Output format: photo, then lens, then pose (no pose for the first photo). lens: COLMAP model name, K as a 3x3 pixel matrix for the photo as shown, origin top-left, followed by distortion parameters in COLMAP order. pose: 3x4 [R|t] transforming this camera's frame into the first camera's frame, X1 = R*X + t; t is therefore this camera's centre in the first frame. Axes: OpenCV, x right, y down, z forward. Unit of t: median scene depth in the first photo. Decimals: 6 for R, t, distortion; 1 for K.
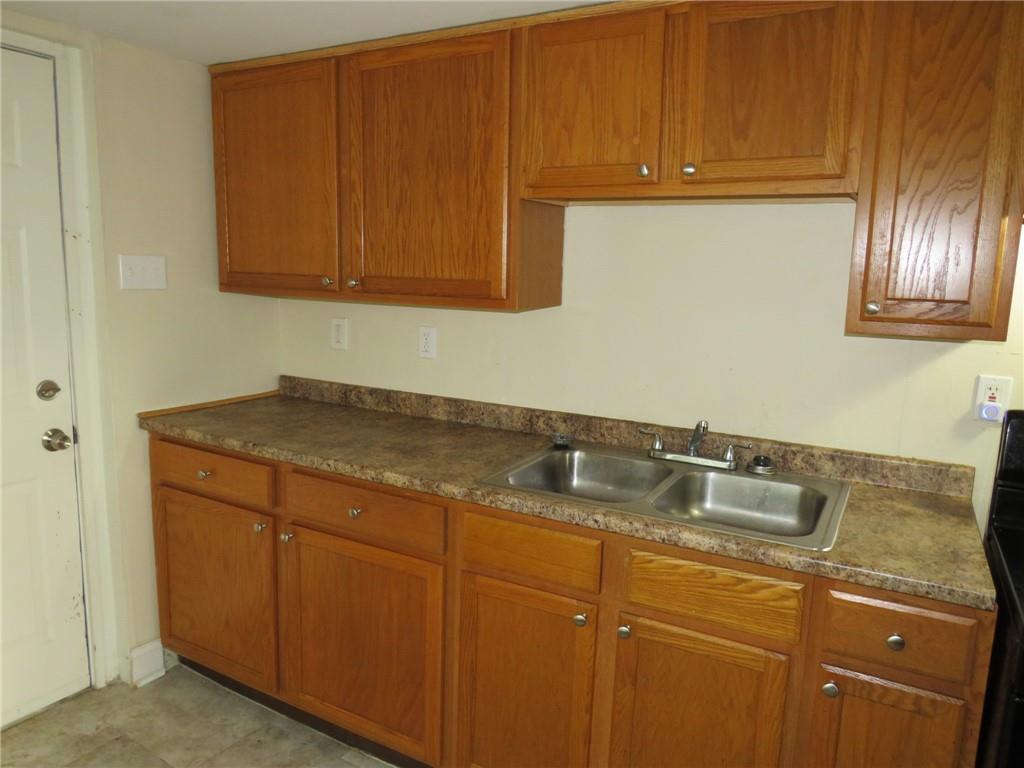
lens RADIAL K [[717.4, 0, 512.0], [0, 717.4, 384.0], [0, 0, 1]] dist [-0.036138, 0.006502]
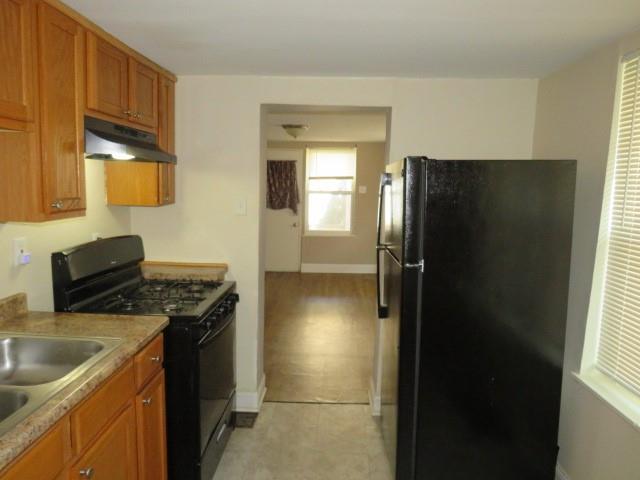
lens RADIAL K [[448.4, 0, 320.0], [0, 448.4, 240.0], [0, 0, 1]] dist [-0.036138, 0.006502]
pose [[-0.444370, -0.145872, 0.883887, -0.423659], [0.108733, 0.970577, 0.214844, -0.113556], [-0.889220, 0.191578, -0.415434, 0.560149]]
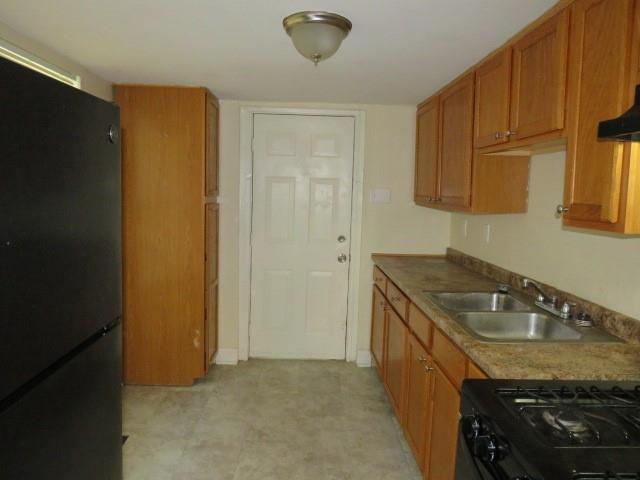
lens RADIAL K [[462.9, 0, 320.0], [0, 462.9, 240.0], [0, 0, 1]] dist [-0.004709, 0.001660]
pose [[0.517870, 0.072531, -0.852379, 1.679824], [-0.140291, 0.990110, -0.000983, 0.052967], [0.843878, 0.120090, 0.522923, 0.035169]]
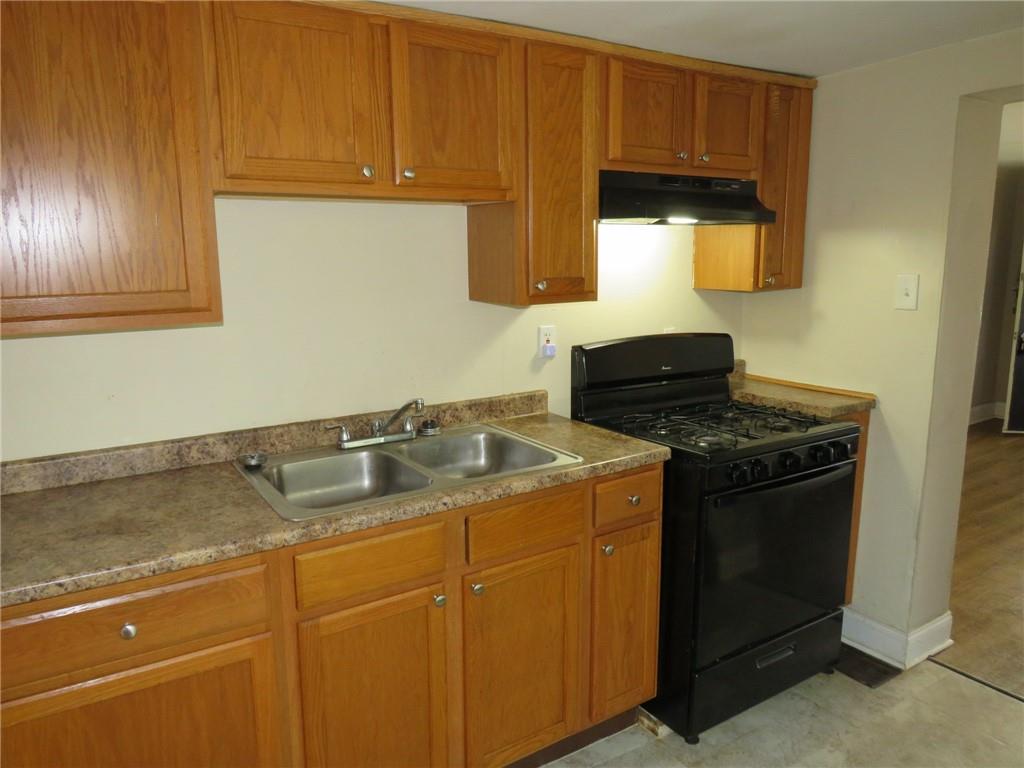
lens RADIAL K [[733.4, 0, 512.7], [0, 733.4, 362.0], [0, 0, 1]] dist [0.035934, -0.126361]
pose [[0.463296, -0.155850, 0.872392, -0.486329], [0.166724, 0.982165, 0.086919, -0.058176], [-0.870379, 0.105179, 0.481017, 0.233088]]
